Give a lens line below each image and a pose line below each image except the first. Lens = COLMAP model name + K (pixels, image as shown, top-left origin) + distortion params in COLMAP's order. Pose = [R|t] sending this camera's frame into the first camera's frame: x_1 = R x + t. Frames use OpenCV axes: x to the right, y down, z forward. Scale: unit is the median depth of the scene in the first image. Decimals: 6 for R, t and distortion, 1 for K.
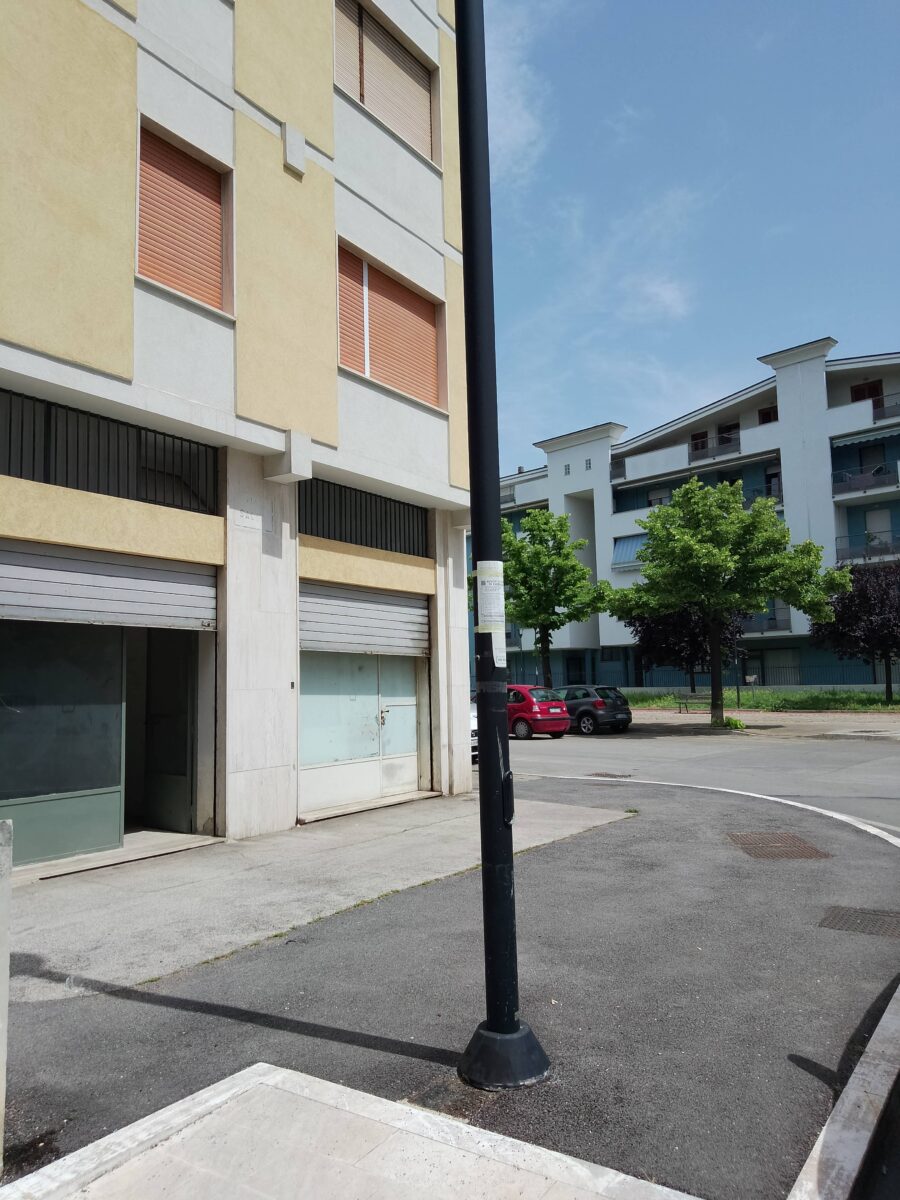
lens RADIAL K [[907.5, 0, 447.9], [0, 907.5, 600.5], [0, 0, 1]] dist [0.047168, -0.066767]
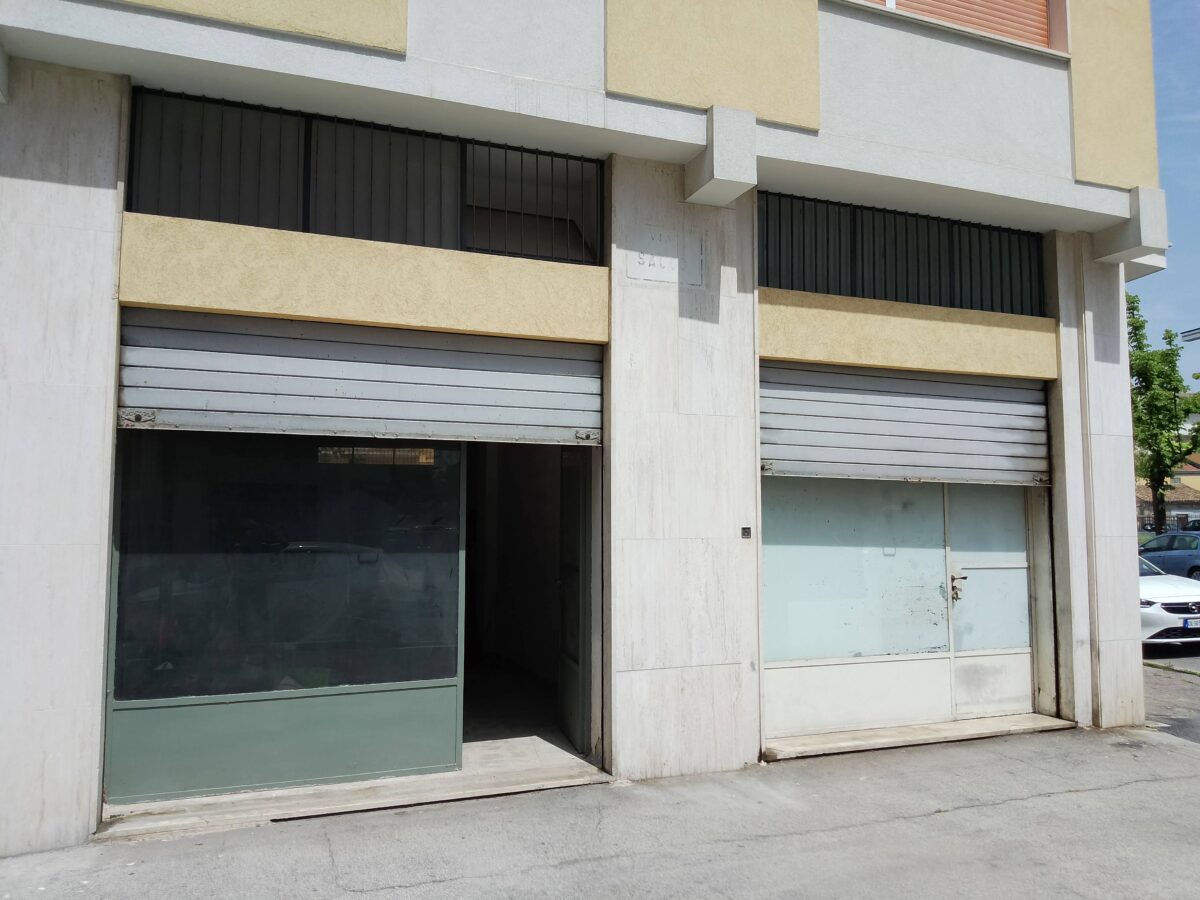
lens RADIAL K [[907.5, 0, 591.9], [0, 907.5, 462.0], [0, 0, 1]] dist [0.047168, -0.066767]
pose [[0.816099, -0.024340, -0.577400, 0.098446], [0.040594, 0.999059, 0.015260, 0.031911], [0.576485, -0.035892, 0.816319, 0.438505]]
